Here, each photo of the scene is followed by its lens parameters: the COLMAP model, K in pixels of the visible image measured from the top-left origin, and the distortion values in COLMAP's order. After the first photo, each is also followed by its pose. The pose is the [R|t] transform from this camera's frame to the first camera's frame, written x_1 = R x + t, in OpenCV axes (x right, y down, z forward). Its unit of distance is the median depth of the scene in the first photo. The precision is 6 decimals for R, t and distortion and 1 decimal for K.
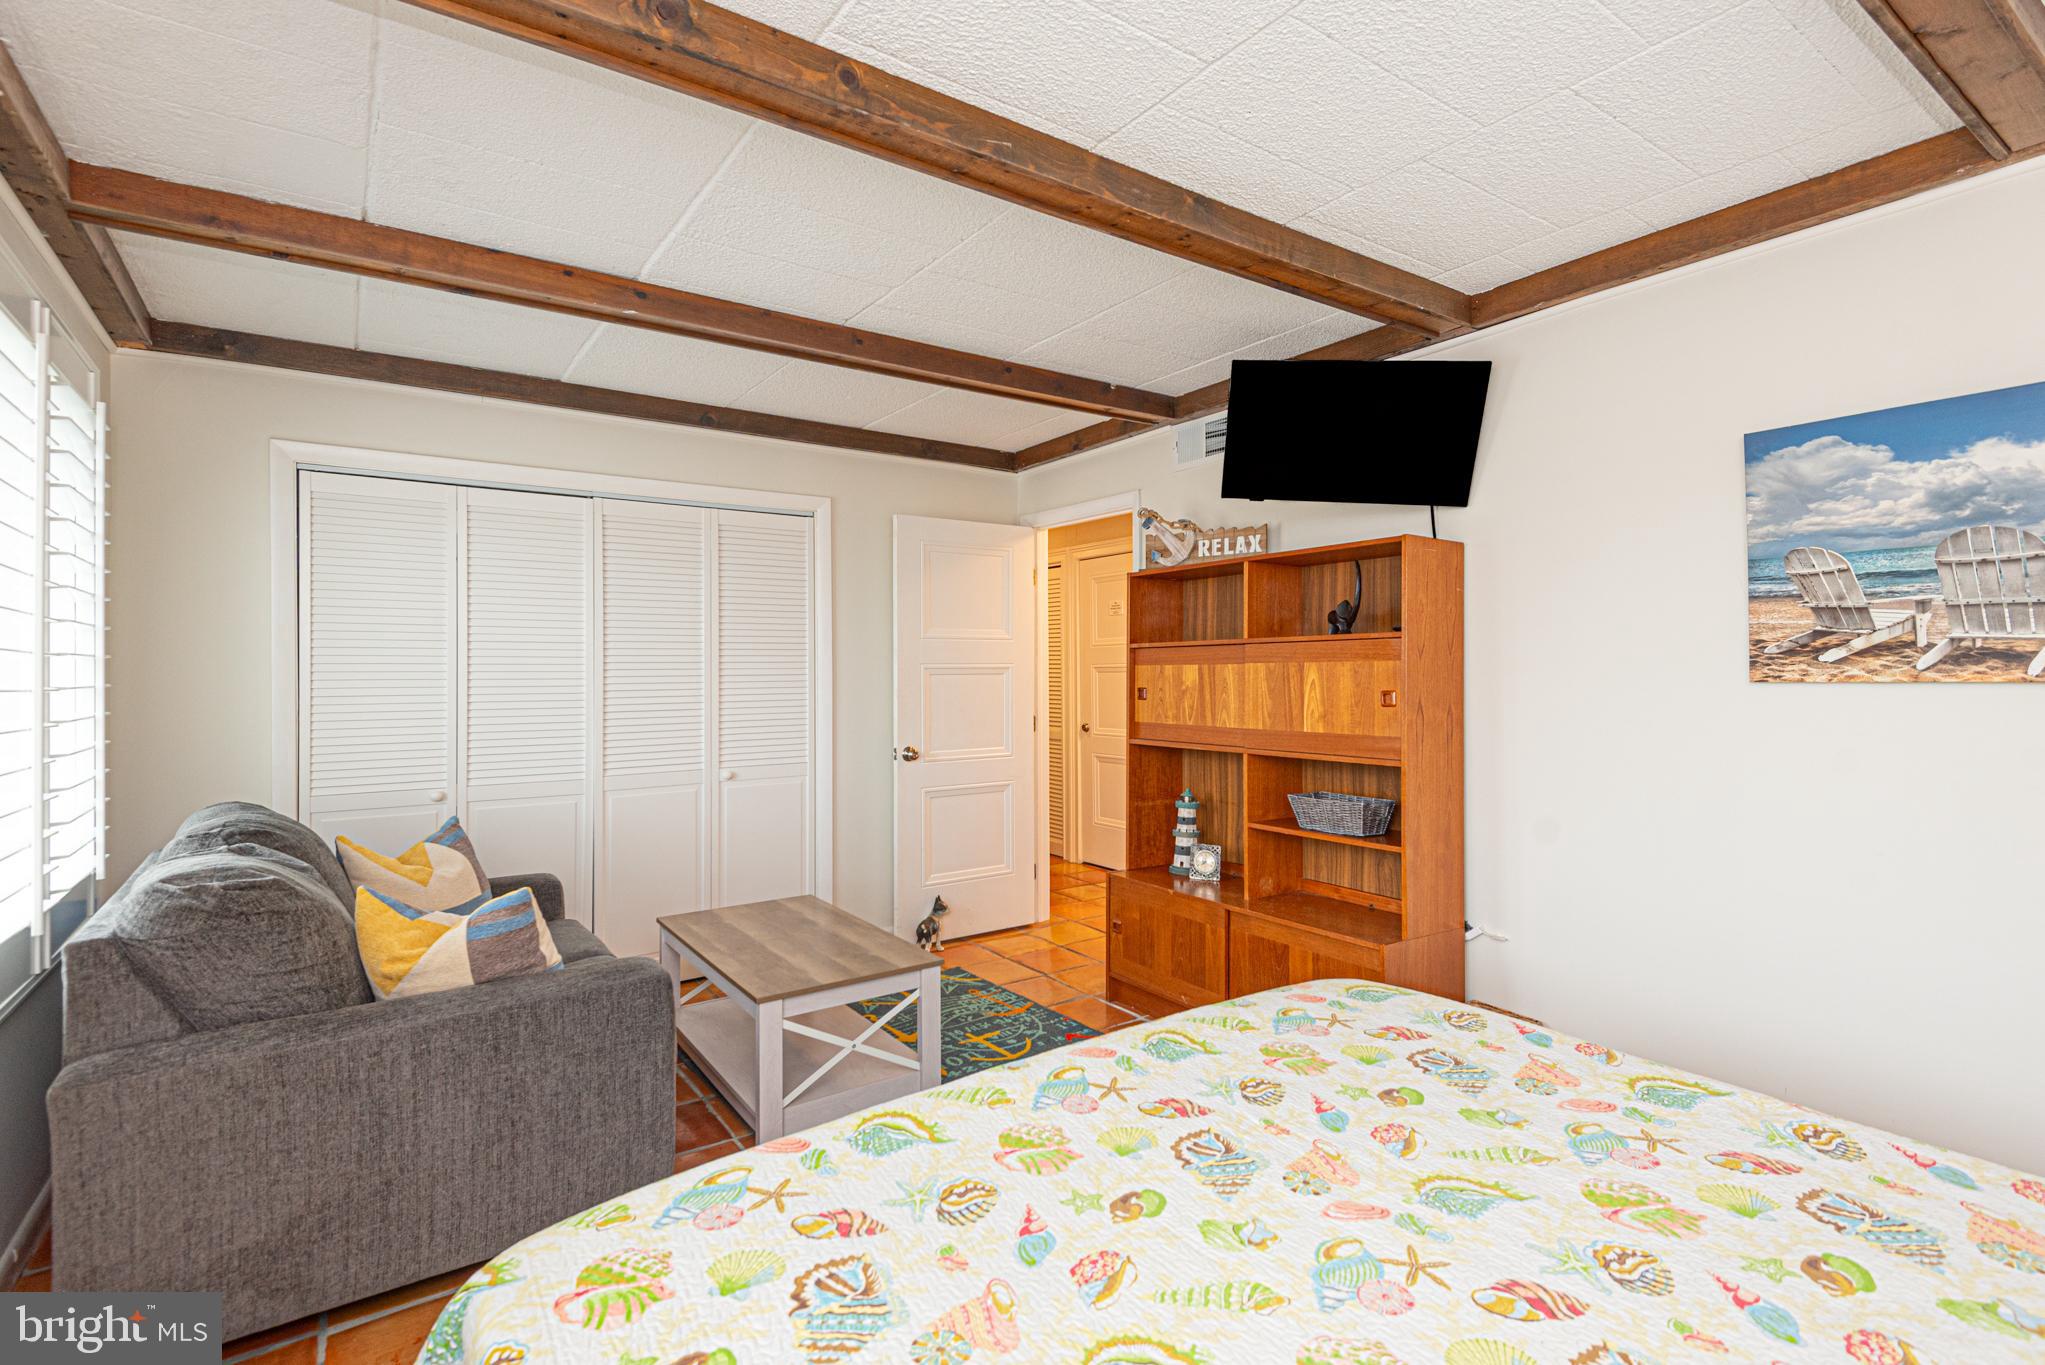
lens RADIAL K [[1002.9, 0, 1030.3], [0, 1002.9, 670.7], [0, 0, 1]] dist [0.041063, -0.000182]
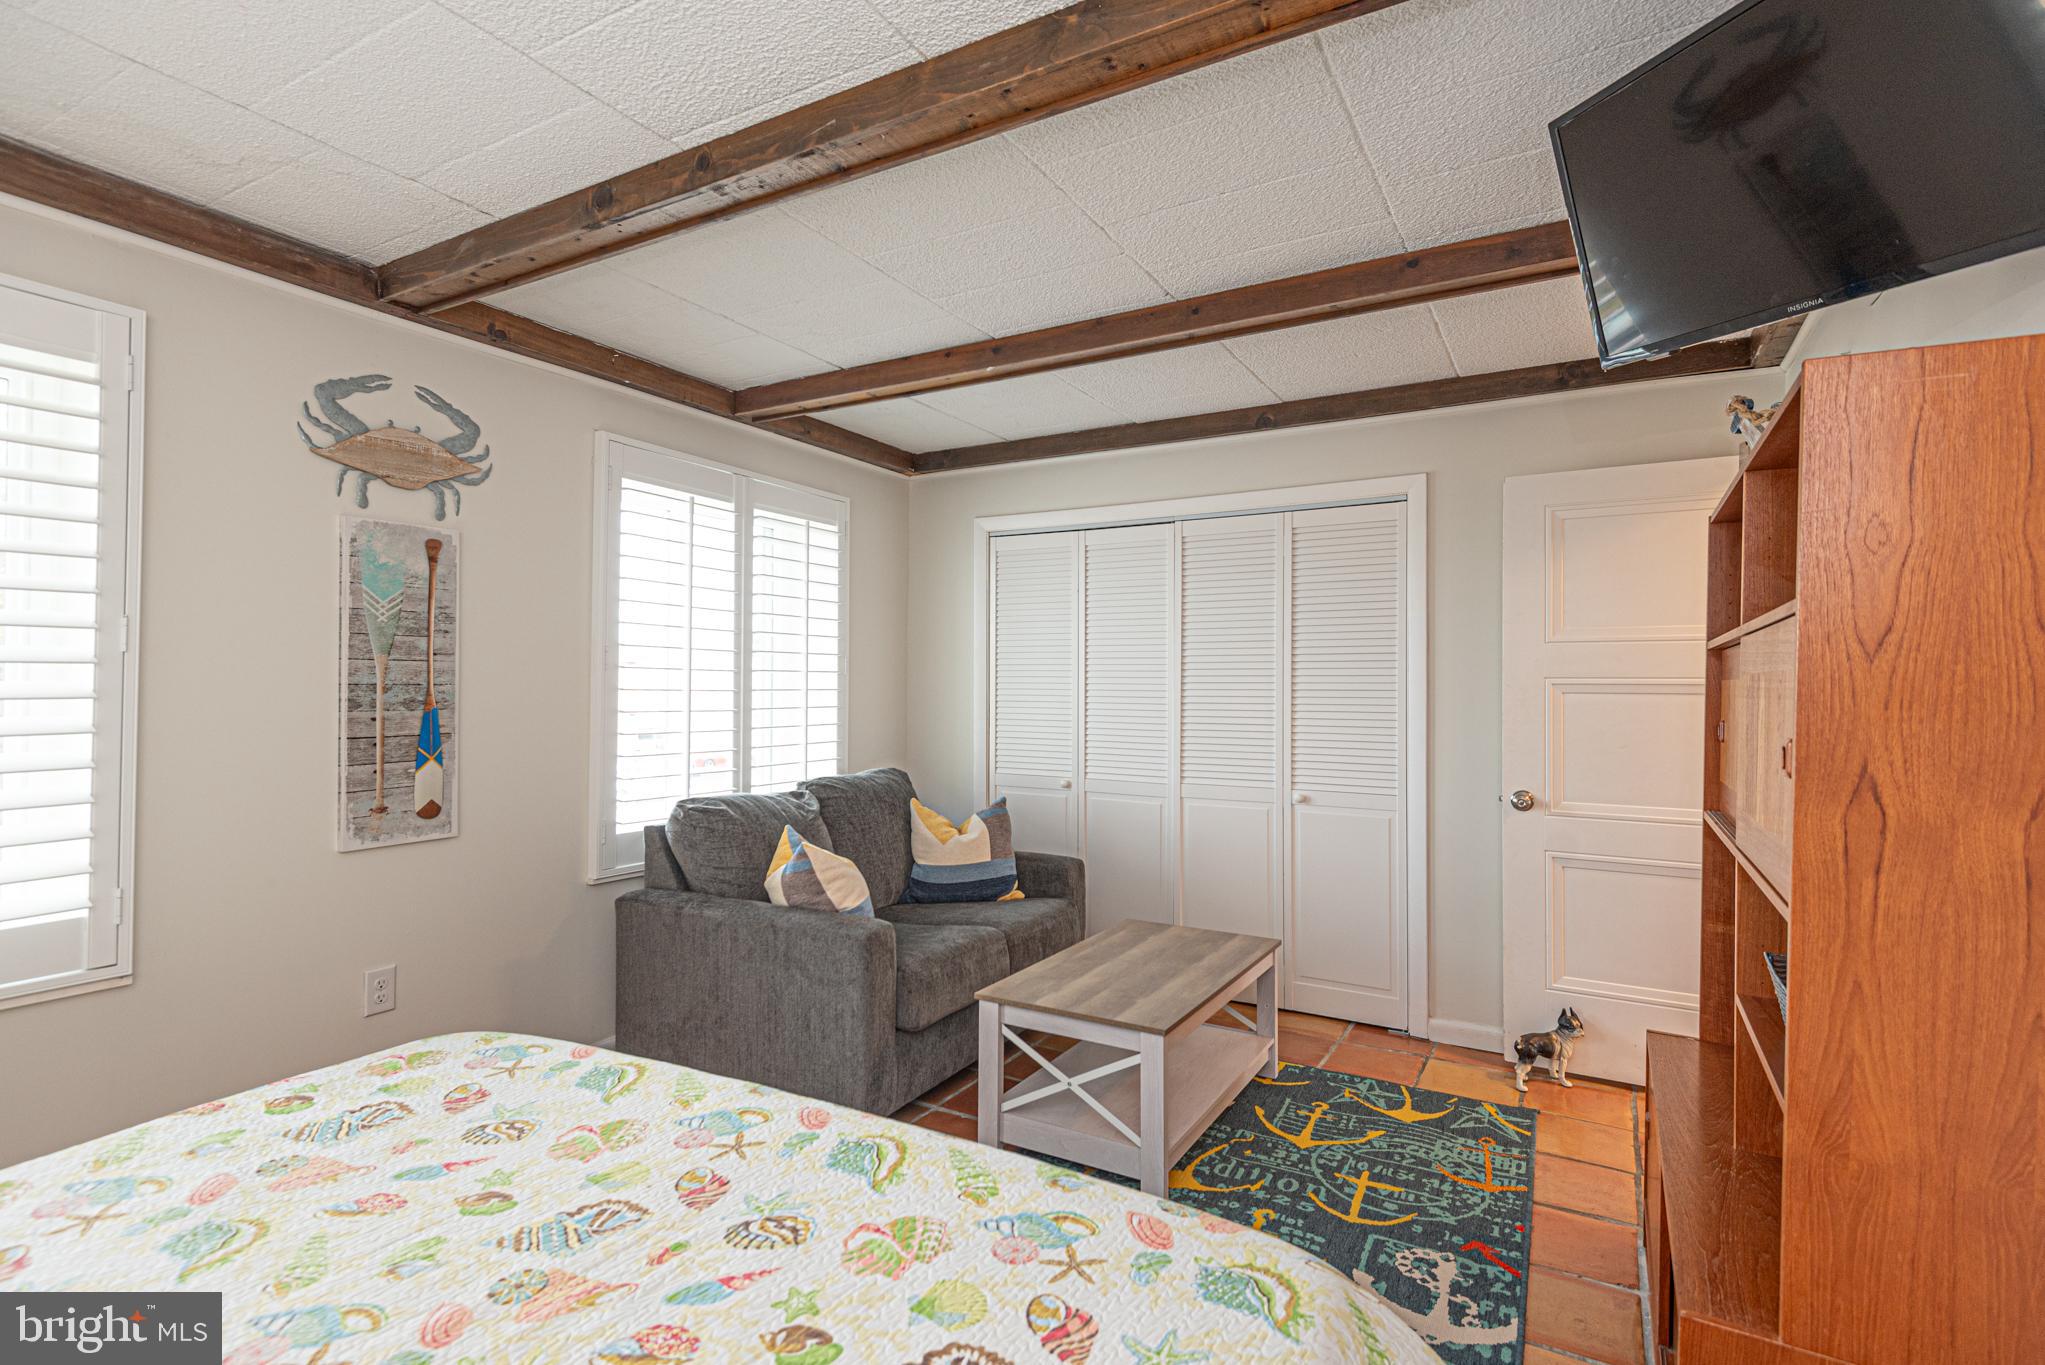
lens RADIAL K [[998.5, 0, 965.1], [0, 998.5, 678.1], [0, 0, 1]] dist [0.027267, -0.000524]
pose [[0.394926, 0.003133, -0.918708, 0.558982], [-0.010260, 0.999947, -0.001000, -0.002779], [0.918656, 0.009821, 0.394937, 0.471077]]
